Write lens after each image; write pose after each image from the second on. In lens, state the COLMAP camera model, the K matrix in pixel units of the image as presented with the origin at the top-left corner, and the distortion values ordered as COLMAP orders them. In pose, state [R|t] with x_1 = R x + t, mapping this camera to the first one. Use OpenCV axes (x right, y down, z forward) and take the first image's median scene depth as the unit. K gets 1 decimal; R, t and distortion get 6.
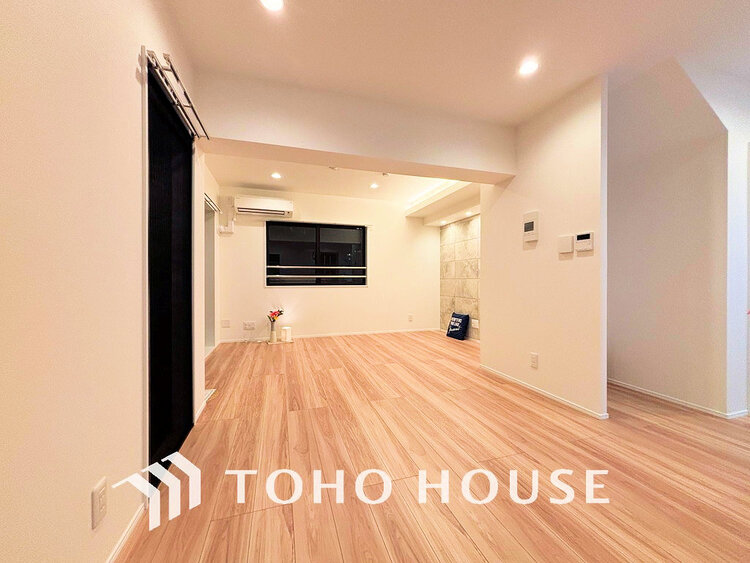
lens RADIAL K [[302.6, 0, 371.4], [0, 302.6, 278.7], [0, 0, 1]] dist [-0.000058, -0.001105]
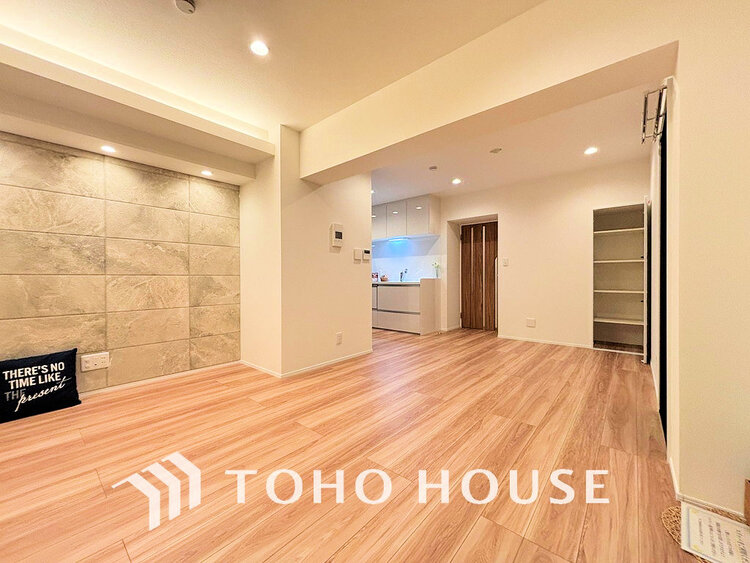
lens RADIAL K [[302.6, 0, 371.0], [0, 302.6, 282.3], [0, 0, 1]] dist [-0.000058, -0.001105]
pose [[-0.533005, -0.011953, 0.846028, -0.587670], [-0.001403, 0.999911, 0.013243, 0.008855], [-0.846111, 0.005872, -0.532974, 1.452910]]
